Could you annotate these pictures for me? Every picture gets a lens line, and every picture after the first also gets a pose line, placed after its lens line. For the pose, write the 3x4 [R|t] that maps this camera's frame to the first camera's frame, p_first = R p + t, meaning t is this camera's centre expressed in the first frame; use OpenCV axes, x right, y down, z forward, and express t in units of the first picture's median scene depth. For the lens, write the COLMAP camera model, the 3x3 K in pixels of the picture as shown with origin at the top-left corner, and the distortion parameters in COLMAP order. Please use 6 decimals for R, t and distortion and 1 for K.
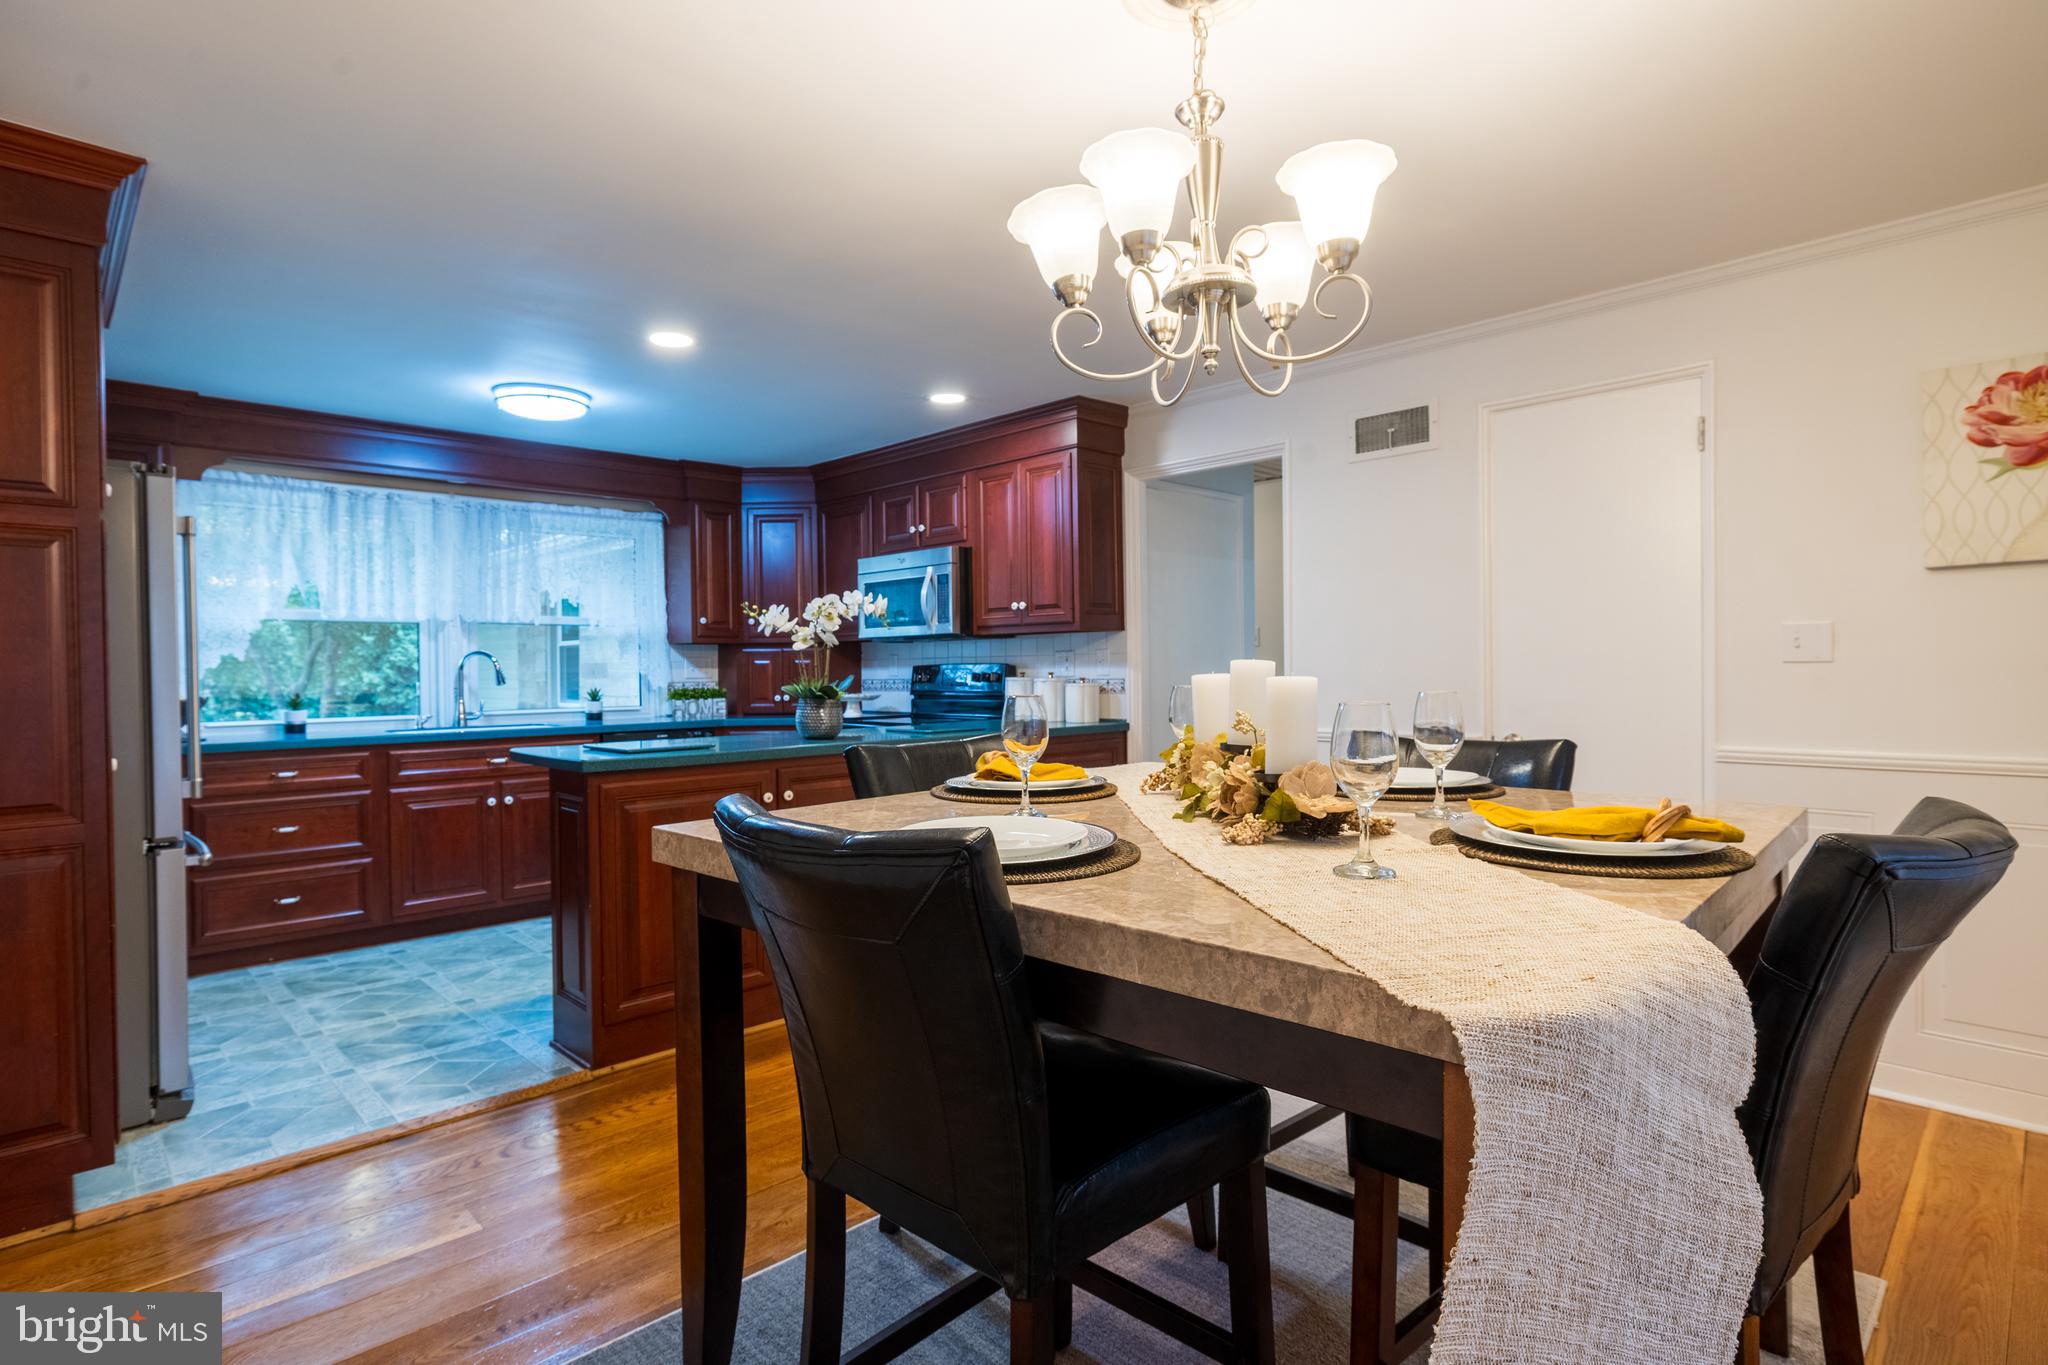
lens RADIAL K [[1026.7, 0, 1006.7], [0, 1026.7, 682.4], [0, 0, 1]] dist [-0.005153, -0.000174]
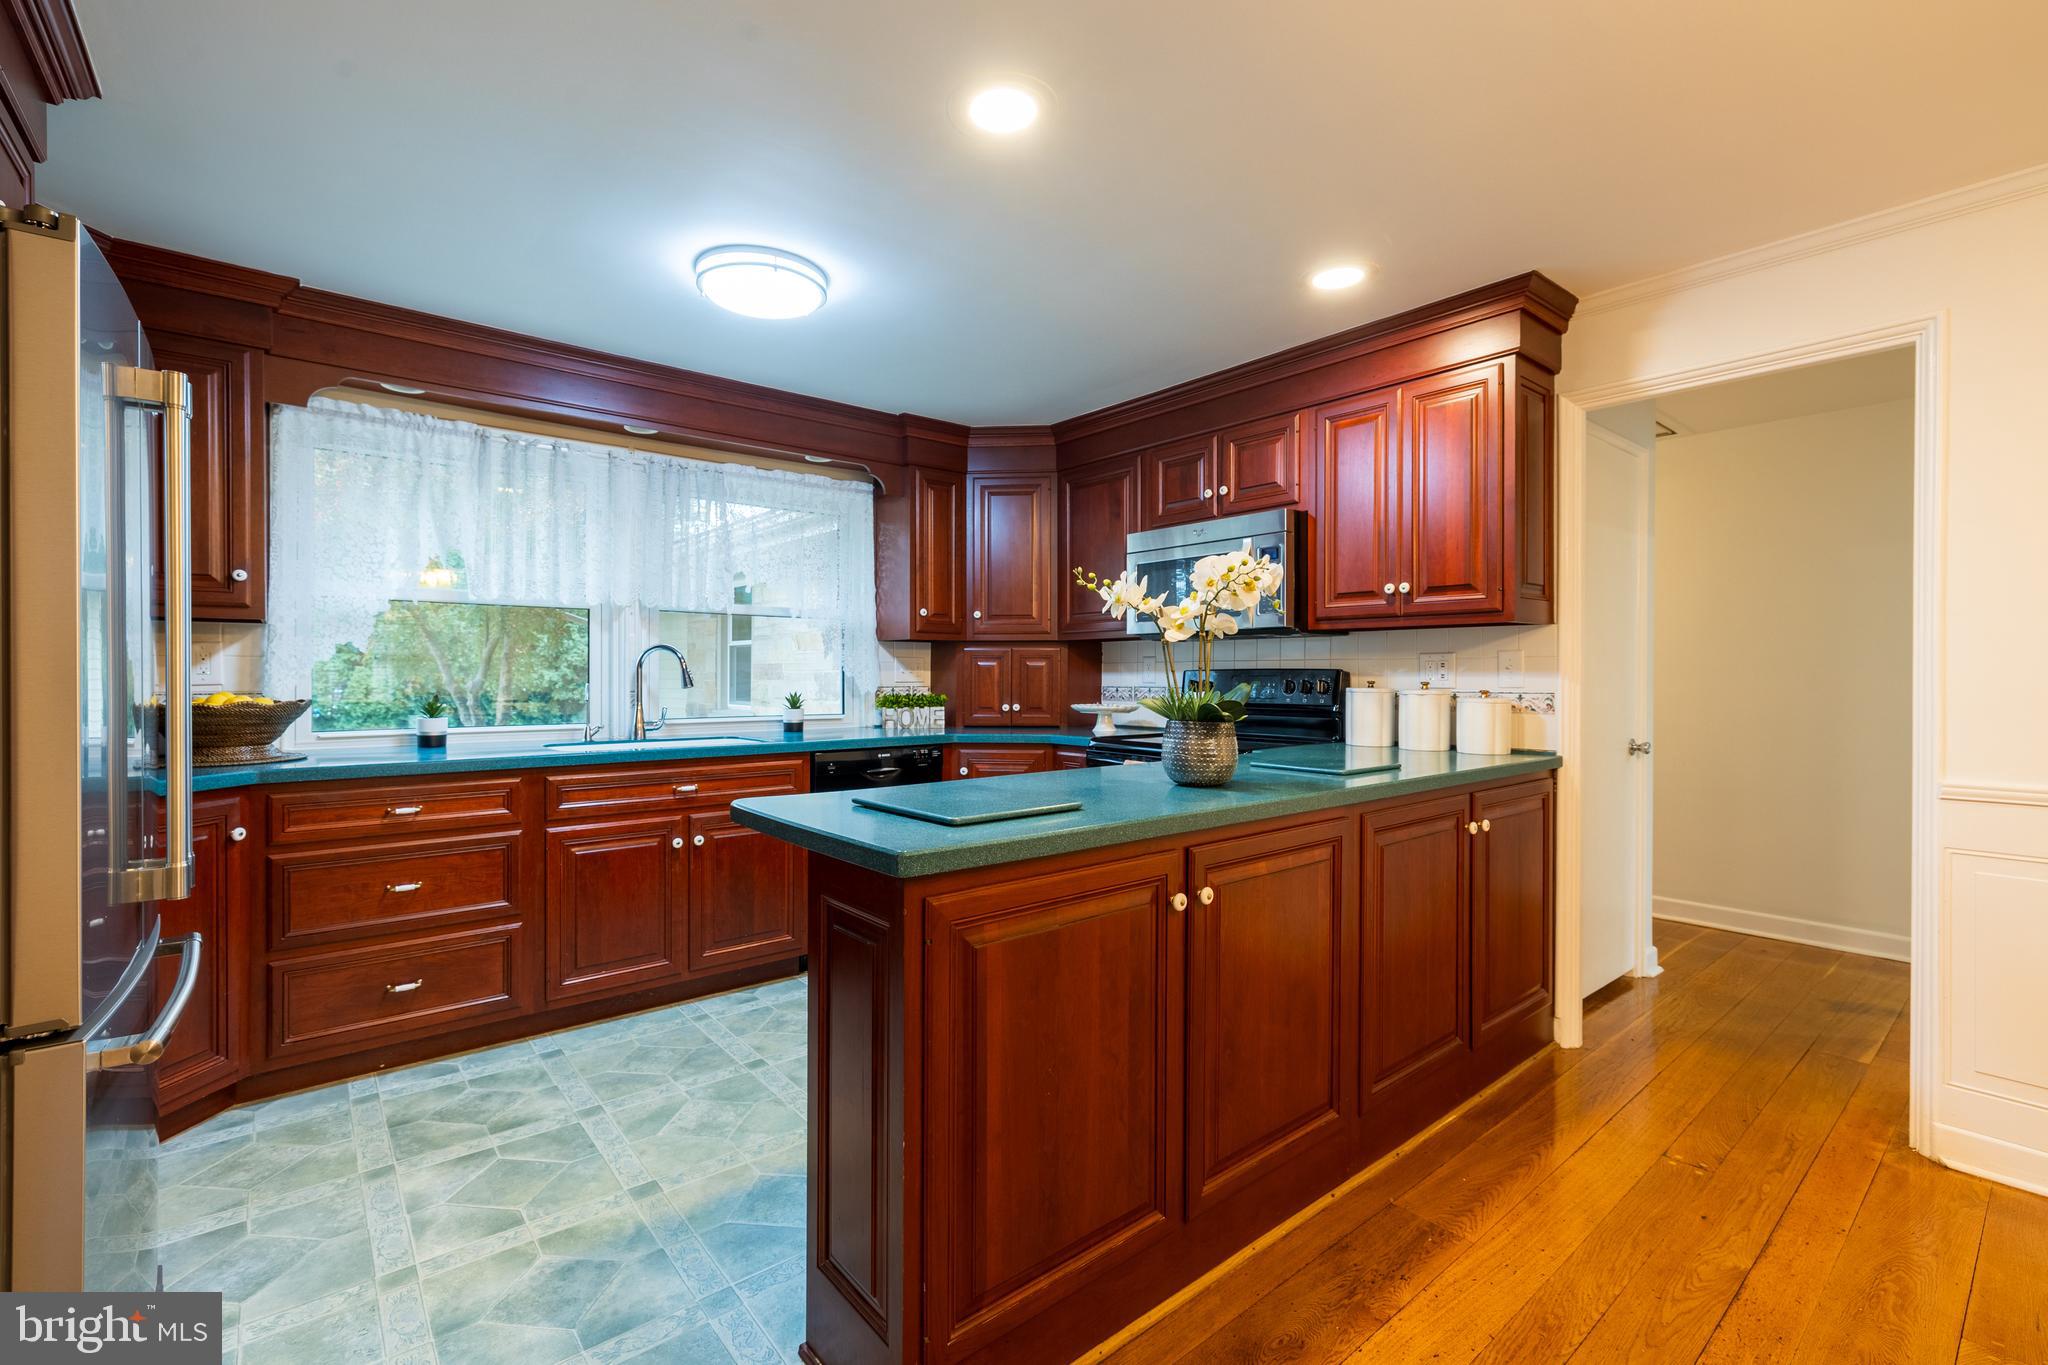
lens RADIAL K [[883.4, 0, 1007.5], [0, 883.4, 681.5], [0, 0, 1]] dist [0.004317, -0.000447]
pose [[0.996547, 0.013992, -0.081839, -0.210232], [-0.014421, 0.999885, -0.004654, -0.003007], [0.081765, 0.005818, 0.996635, 0.373048]]
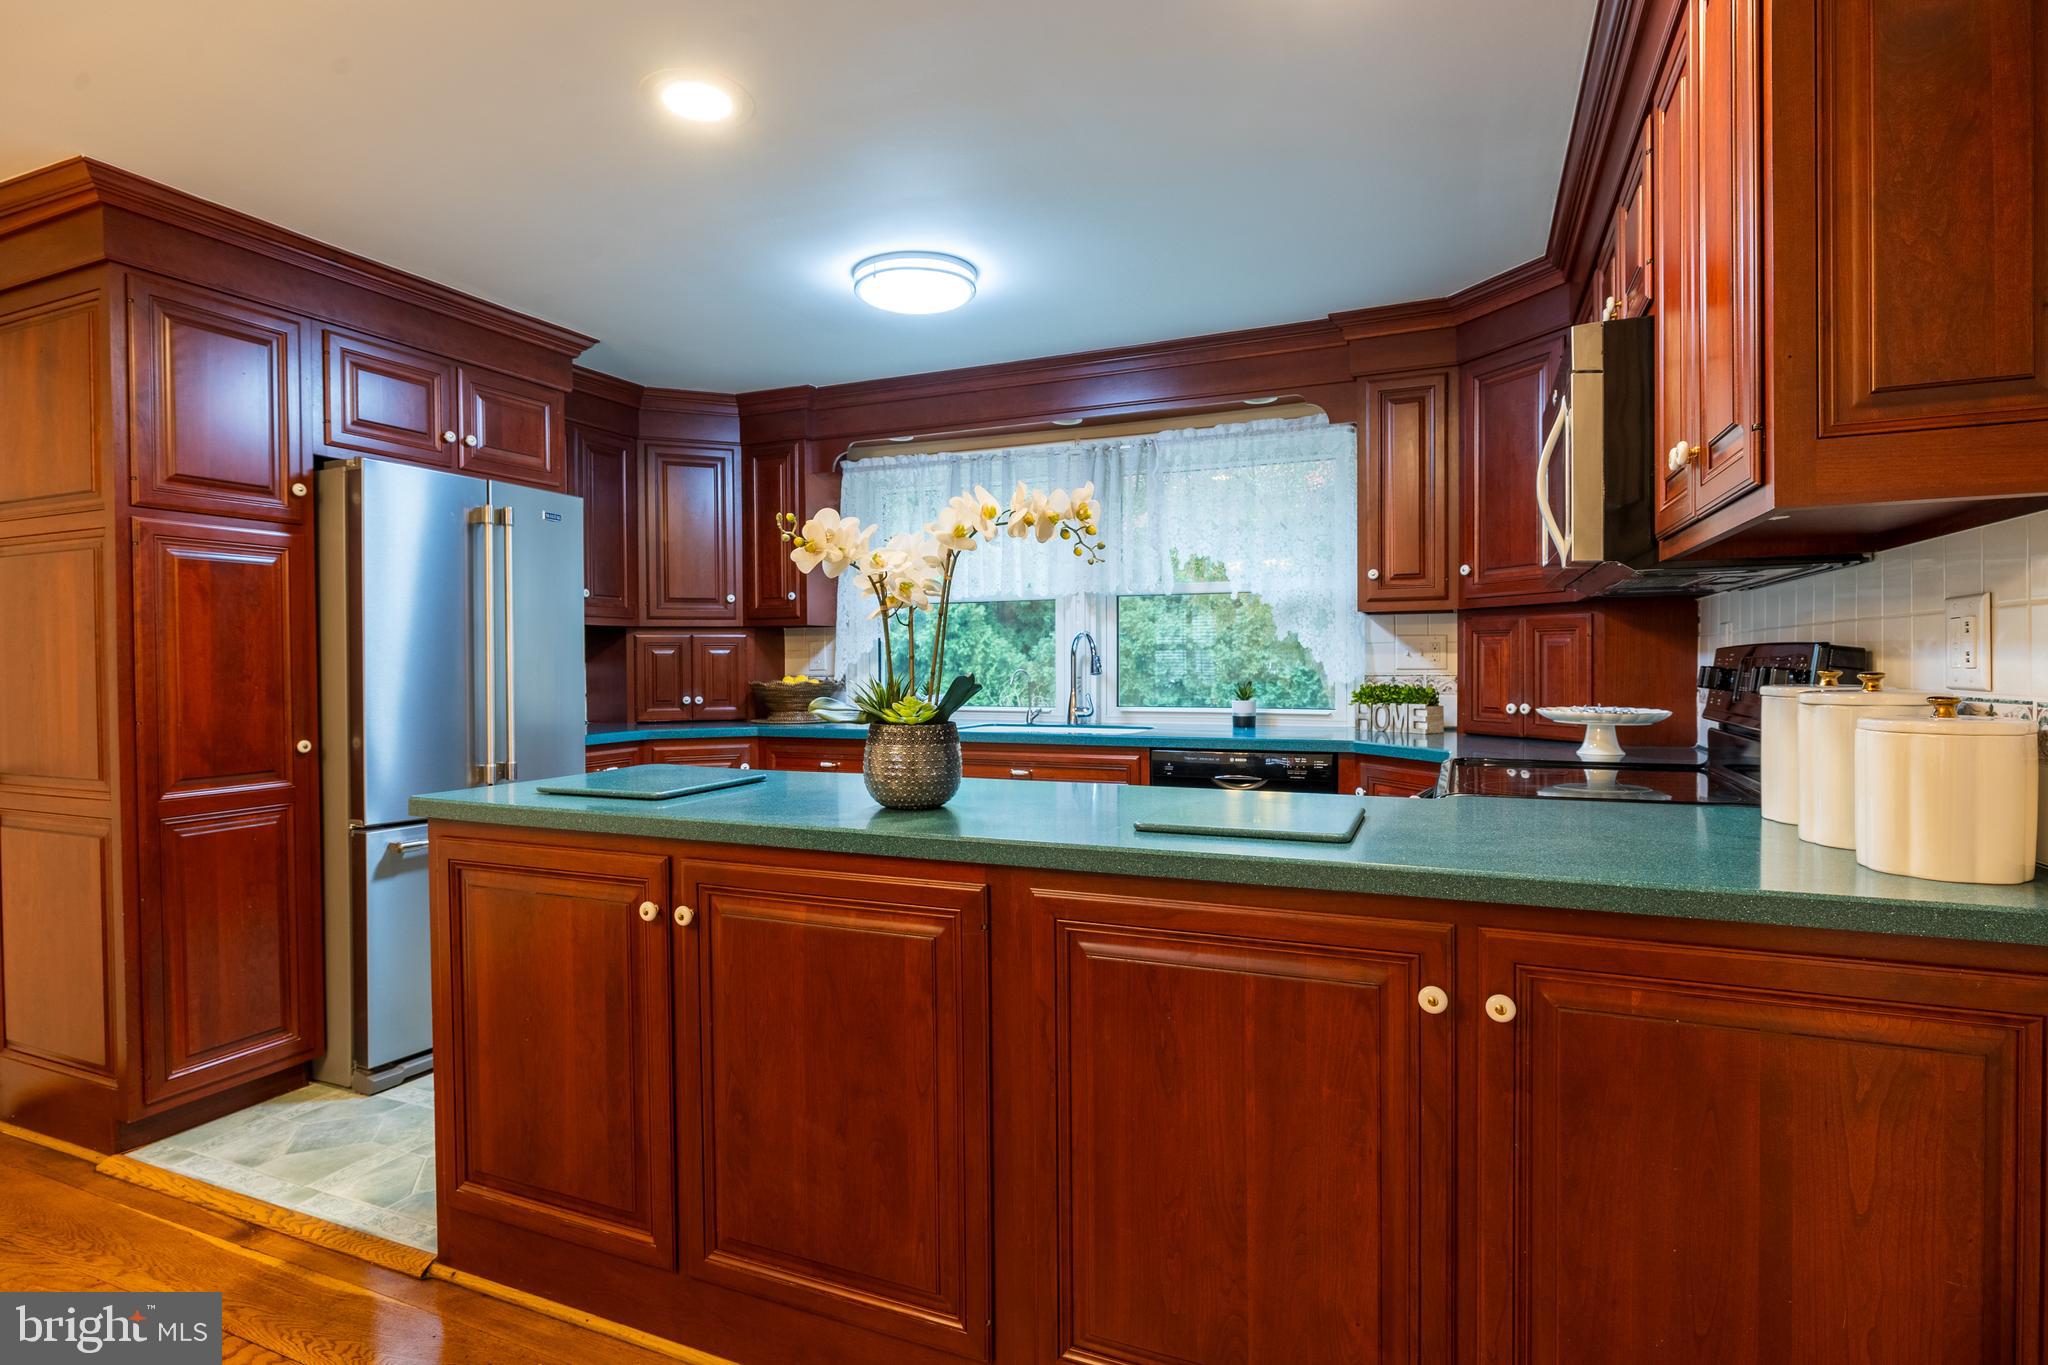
lens RADIAL K [[1026.7, 0, 1017.7], [0, 1026.7, 682.1], [0, 0, 1]] dist [-0.005153, -0.000174]
pose [[0.390610, 0.028940, -0.920101, 0.222264], [-0.011376, 0.999581, 0.026611, -0.012825], [0.920486, 0.000072, 0.390776, 0.705607]]
